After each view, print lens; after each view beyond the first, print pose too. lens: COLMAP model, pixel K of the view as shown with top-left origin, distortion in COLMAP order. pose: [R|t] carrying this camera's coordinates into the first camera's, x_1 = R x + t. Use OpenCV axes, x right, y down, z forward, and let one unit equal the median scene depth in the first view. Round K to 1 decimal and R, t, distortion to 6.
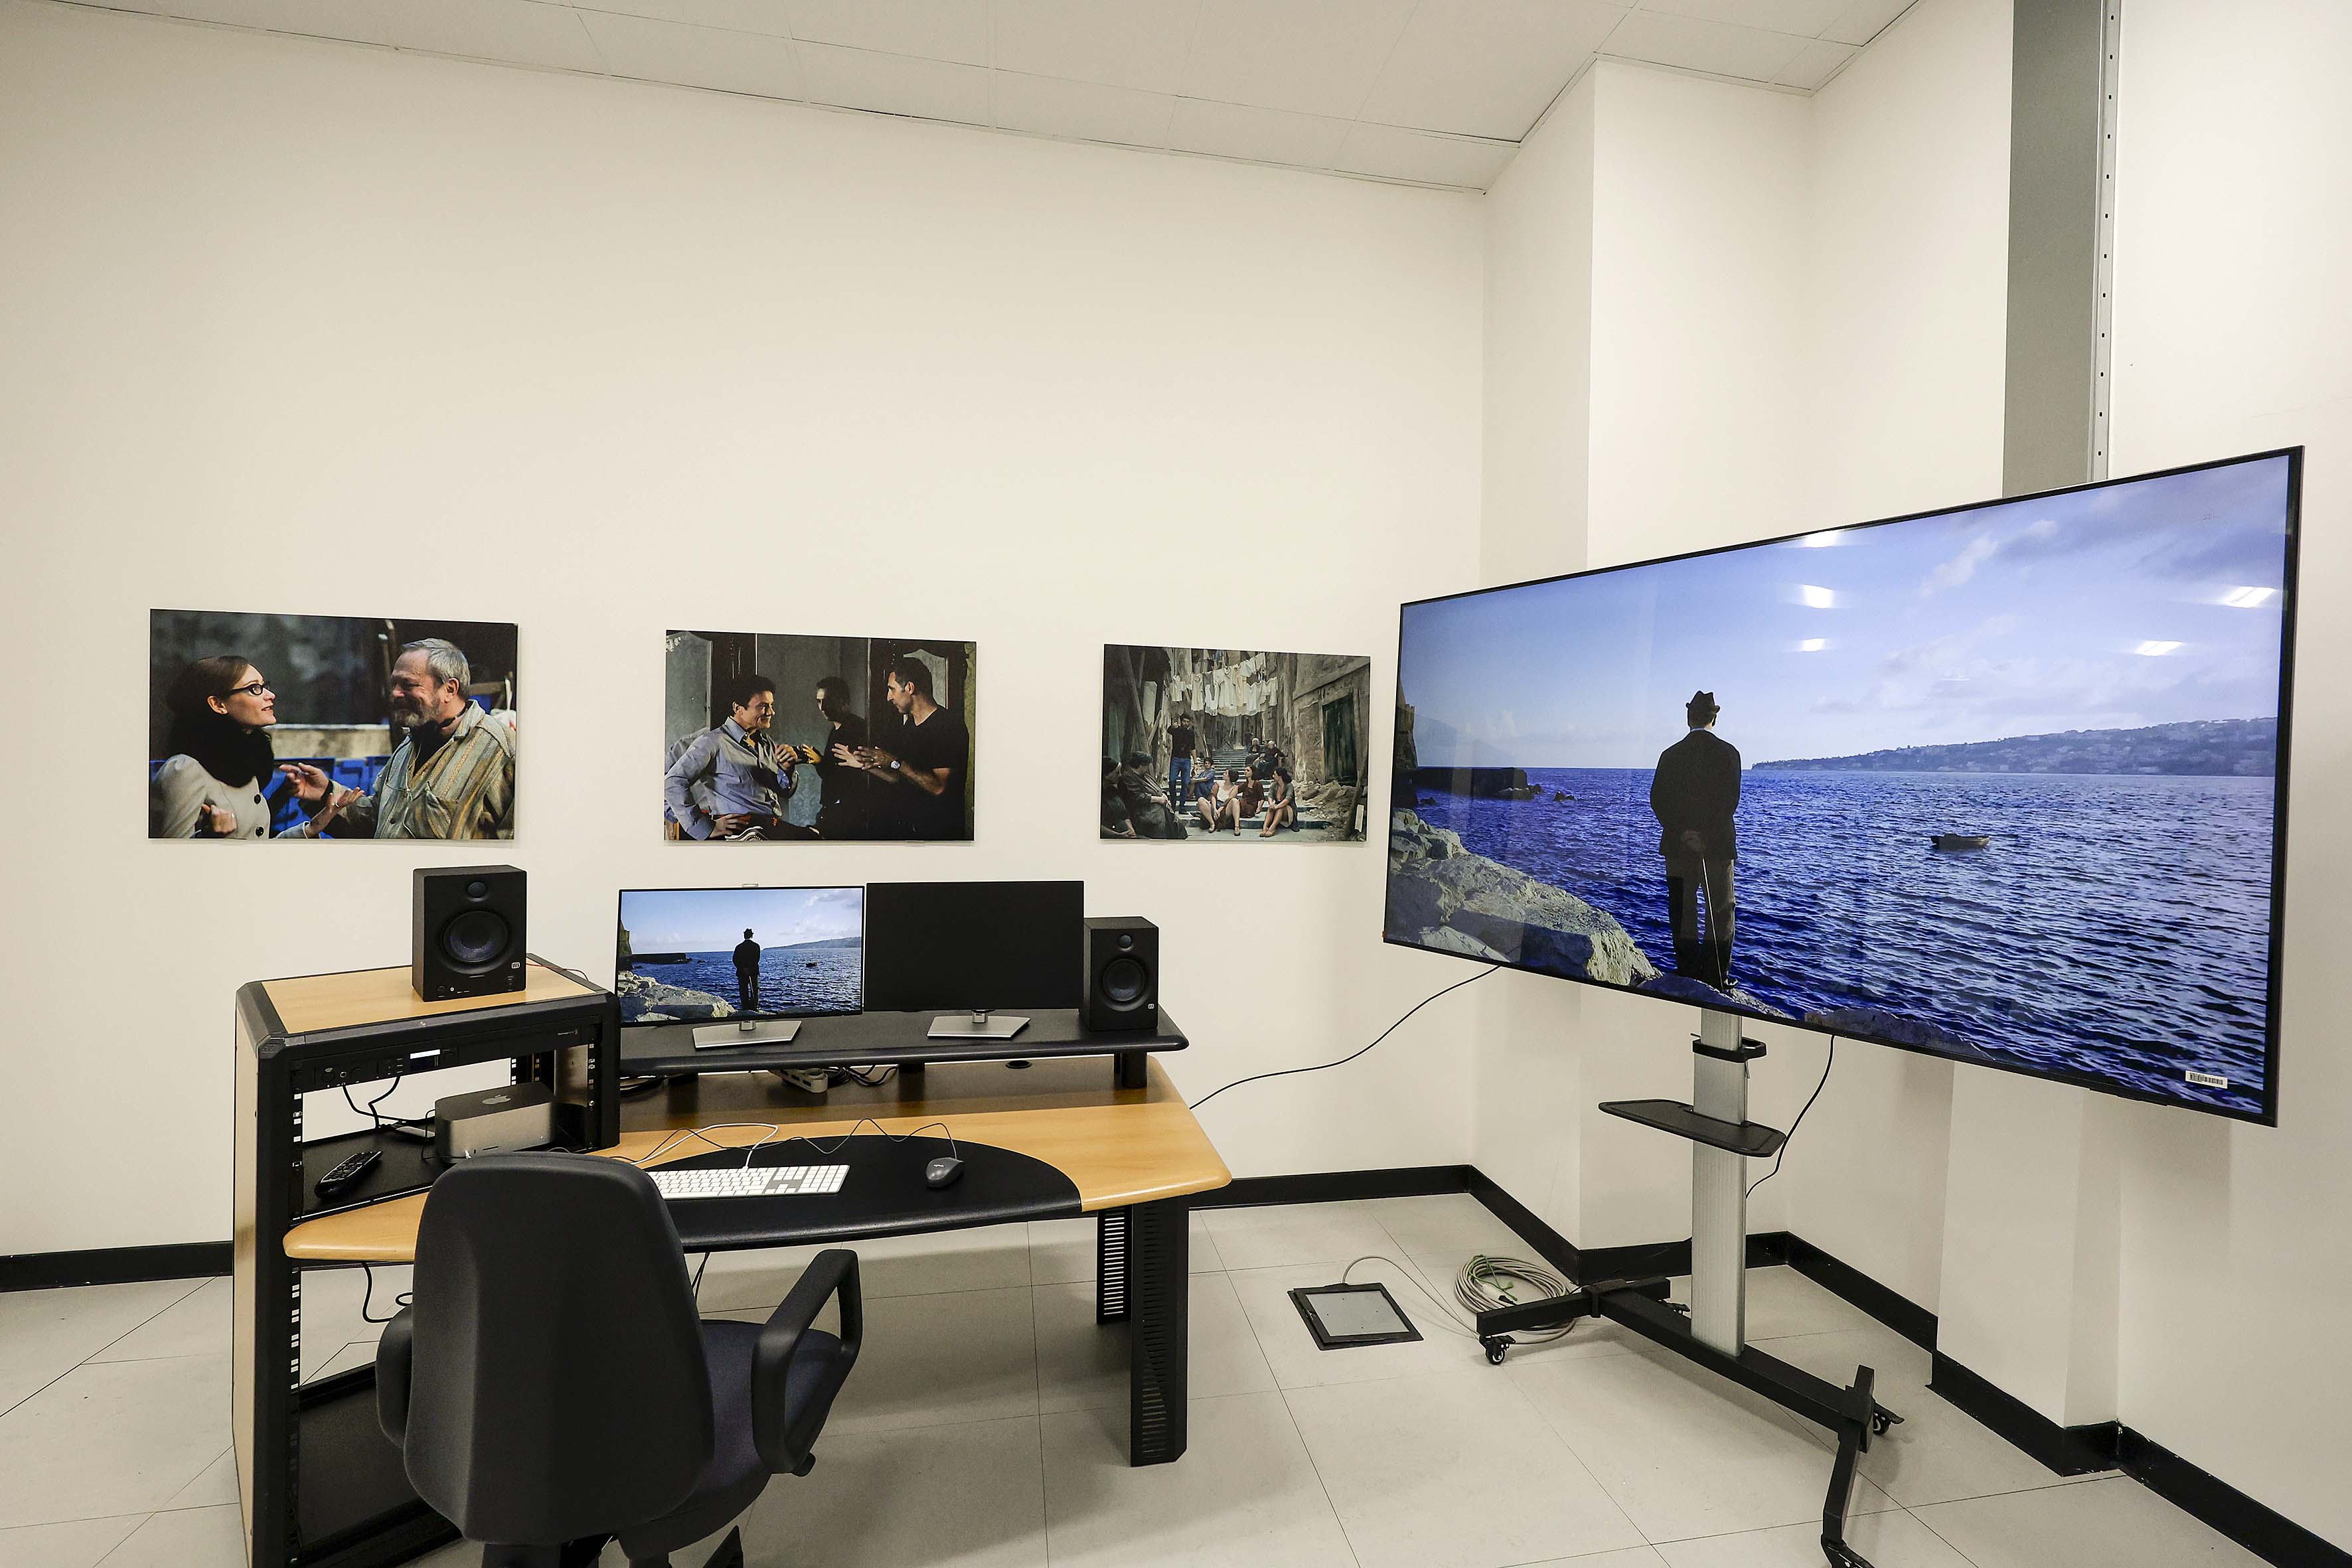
lens RADIAL K [[965.0, 0, 1187.8], [0, 965.0, 776.3], [0, 0, 1]] dist [0.018946, -0.000031]
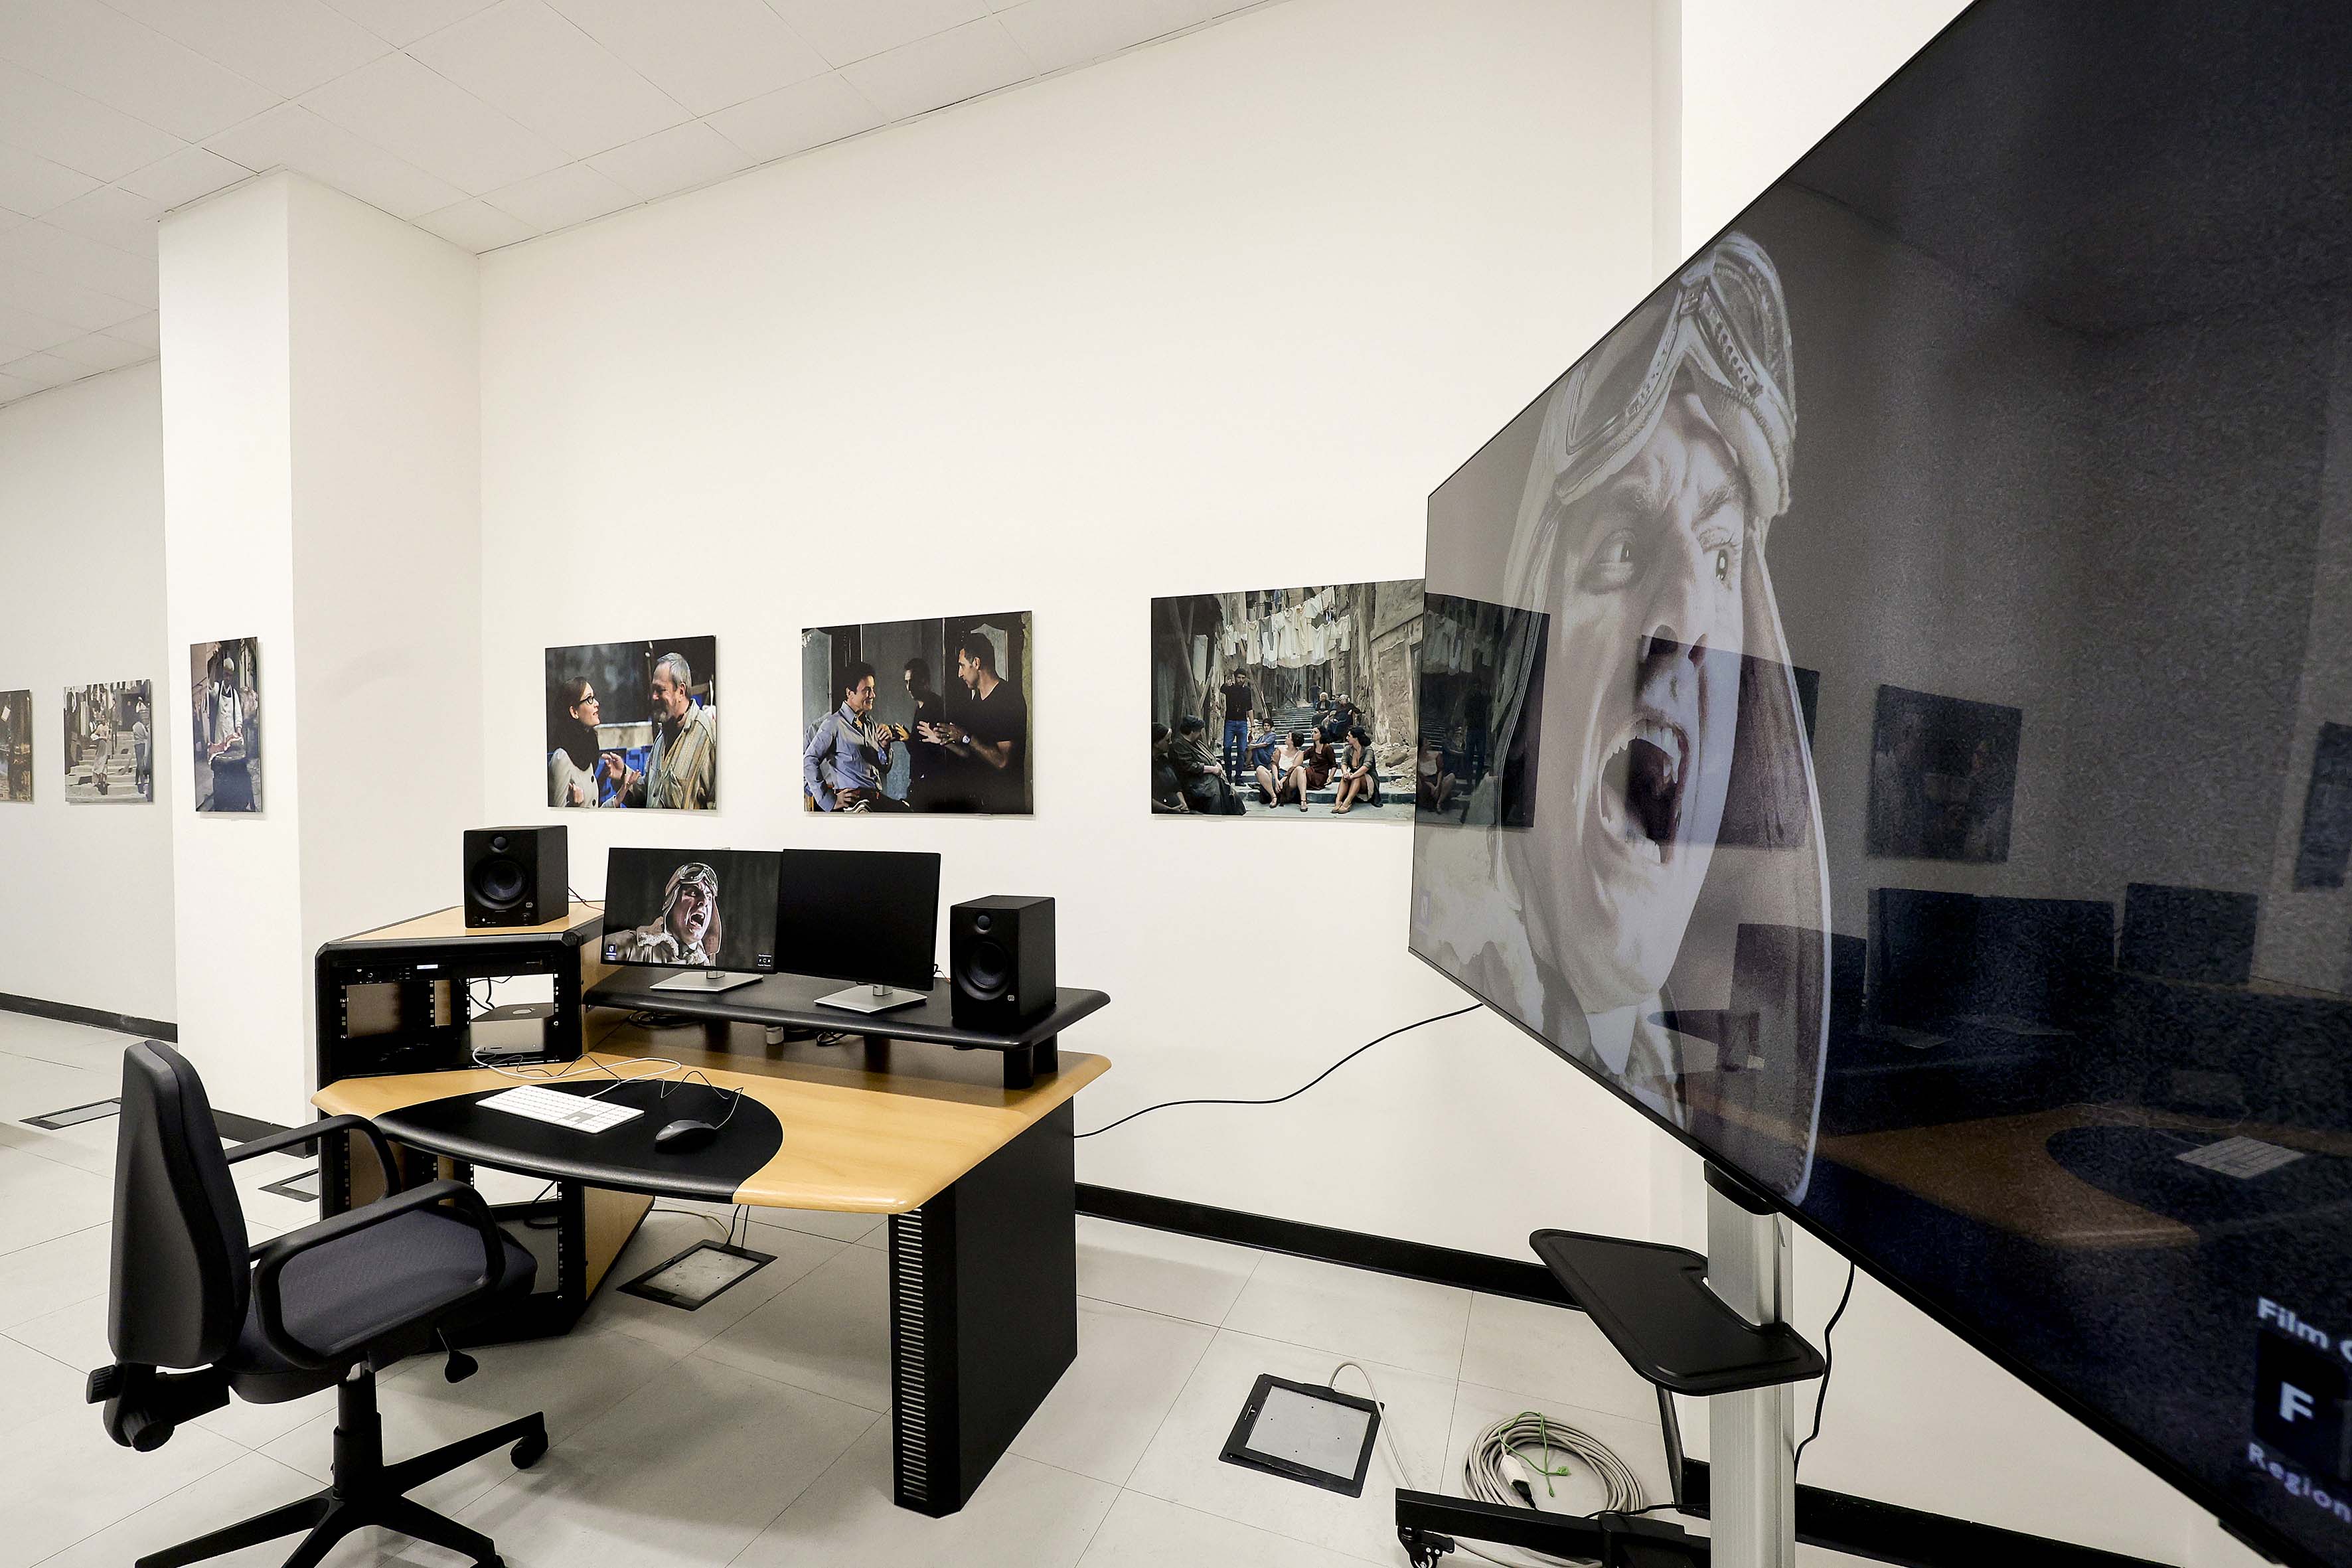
lens RADIAL K [[965.0, 0, 1187.8], [0, 965.0, 776.3], [0, 0, 1]] dist [0.018946, -0.000031]
pose [[0.840790, -0.015316, -0.541145, 0.428039], [0.021090, 0.999768, 0.004471, 0.026267], [0.540950, -0.015172, 0.840918, 0.257227]]
